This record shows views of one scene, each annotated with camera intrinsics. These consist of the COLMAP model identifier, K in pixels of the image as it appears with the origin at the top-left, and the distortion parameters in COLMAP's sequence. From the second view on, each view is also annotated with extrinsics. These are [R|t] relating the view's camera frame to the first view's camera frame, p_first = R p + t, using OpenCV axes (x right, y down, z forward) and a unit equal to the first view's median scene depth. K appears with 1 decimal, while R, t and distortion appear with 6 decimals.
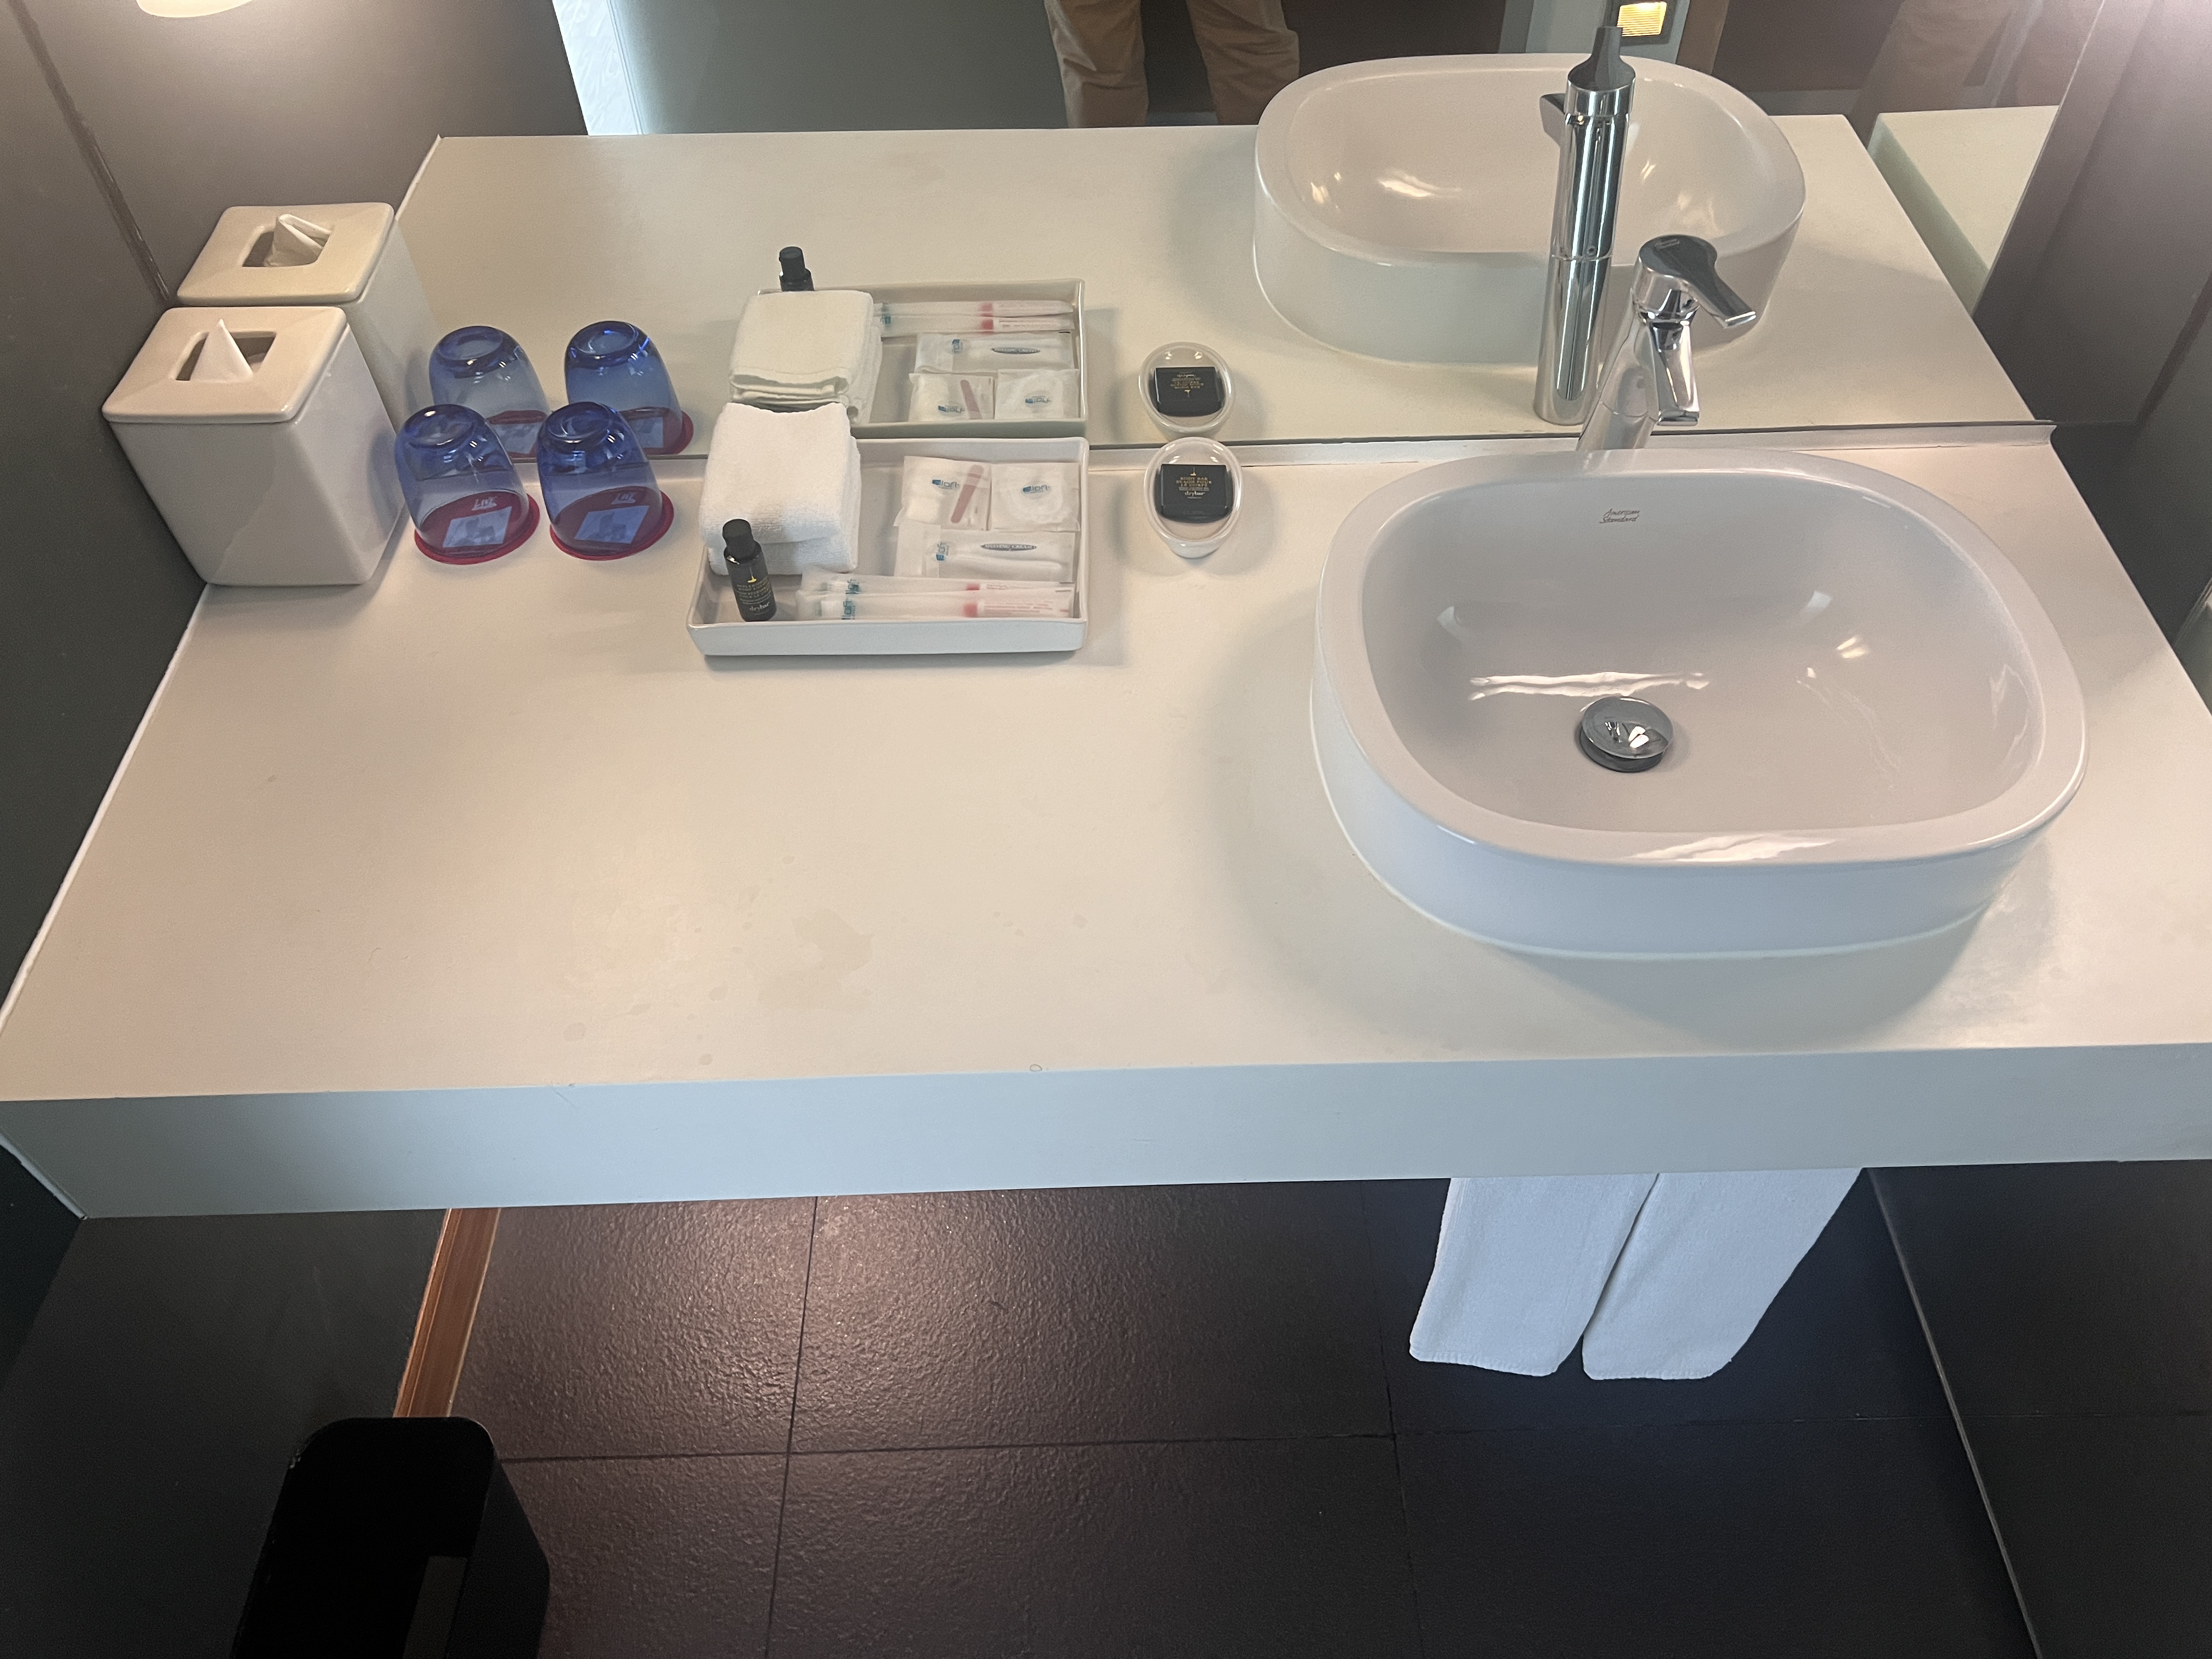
lens RADIAL K [[1656.3, 0, 1106.0], [0, 1656.3, 829.5], [0, 0, 1]] dist [0.040871, -0.050287]
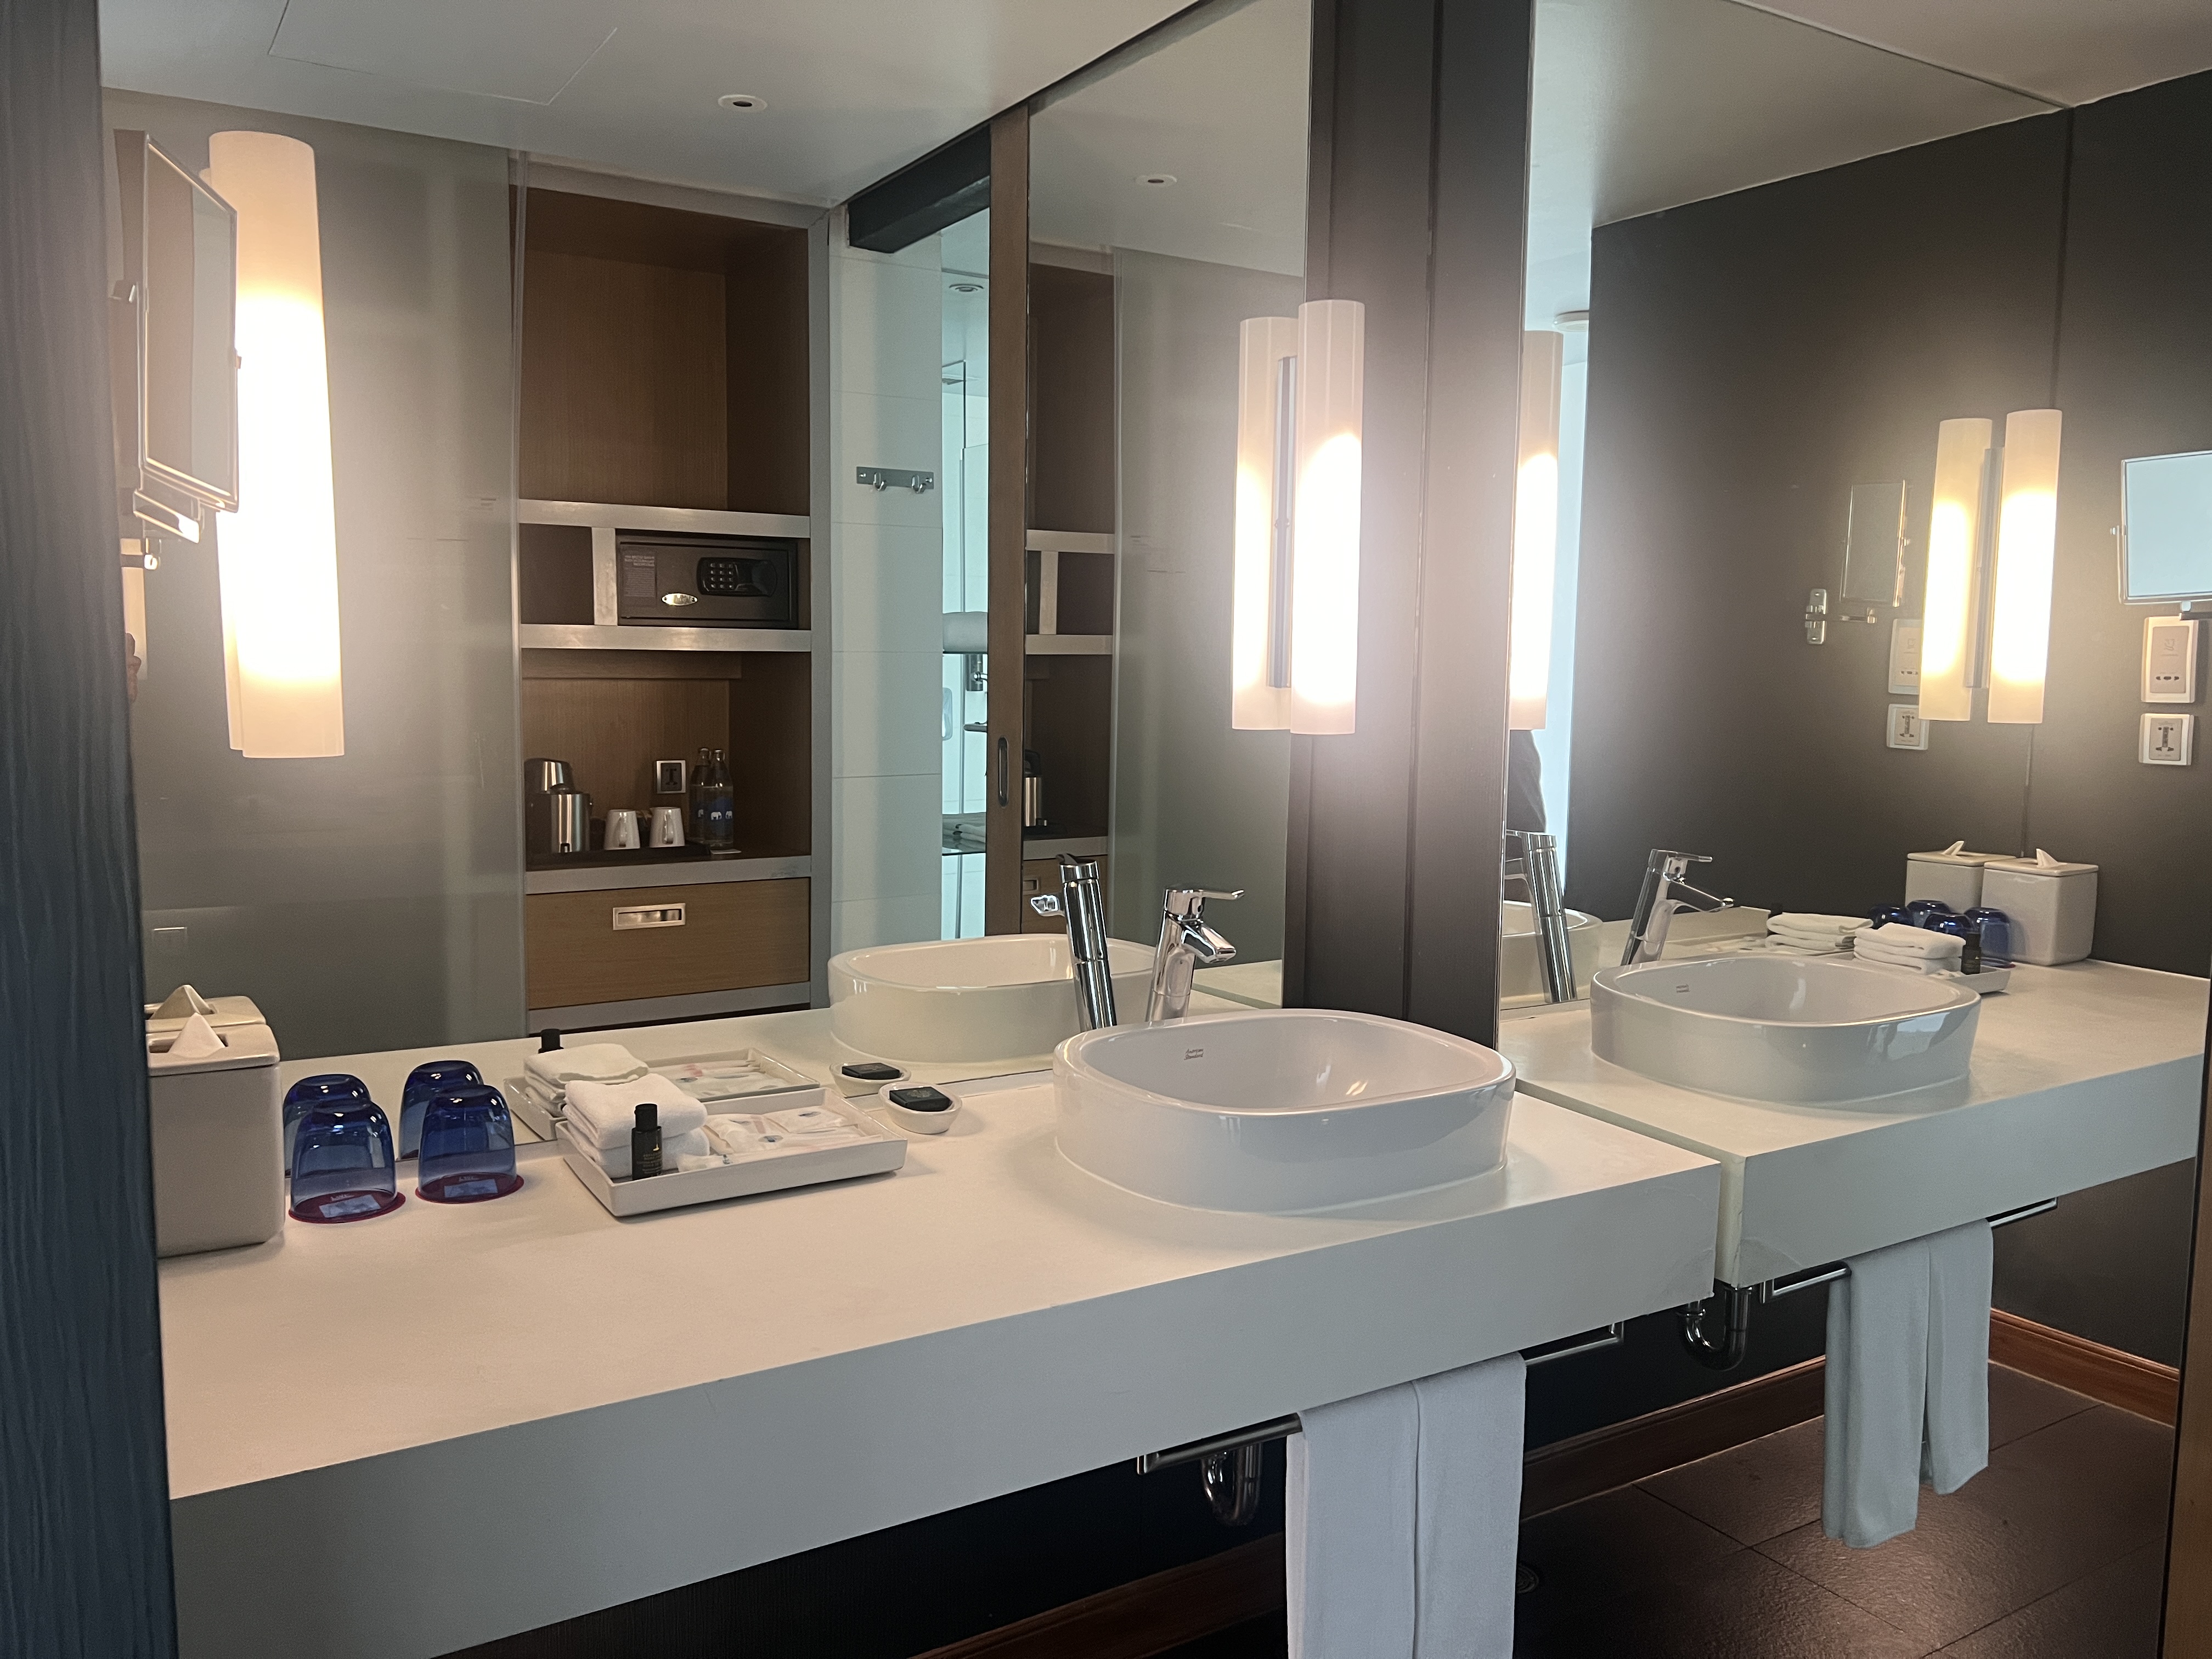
lens RADIAL K [[1656.3, 0, 1106.0], [0, 1656.3, 829.5], [0, 0, 1]] dist [0.040871, -0.050287]
pose [[0.859648, -0.025362, 0.510258, -0.526008], [0.368157, 0.723225, -0.584300, 0.514022], [-0.354212, 0.690147, 0.631056, -0.097628]]
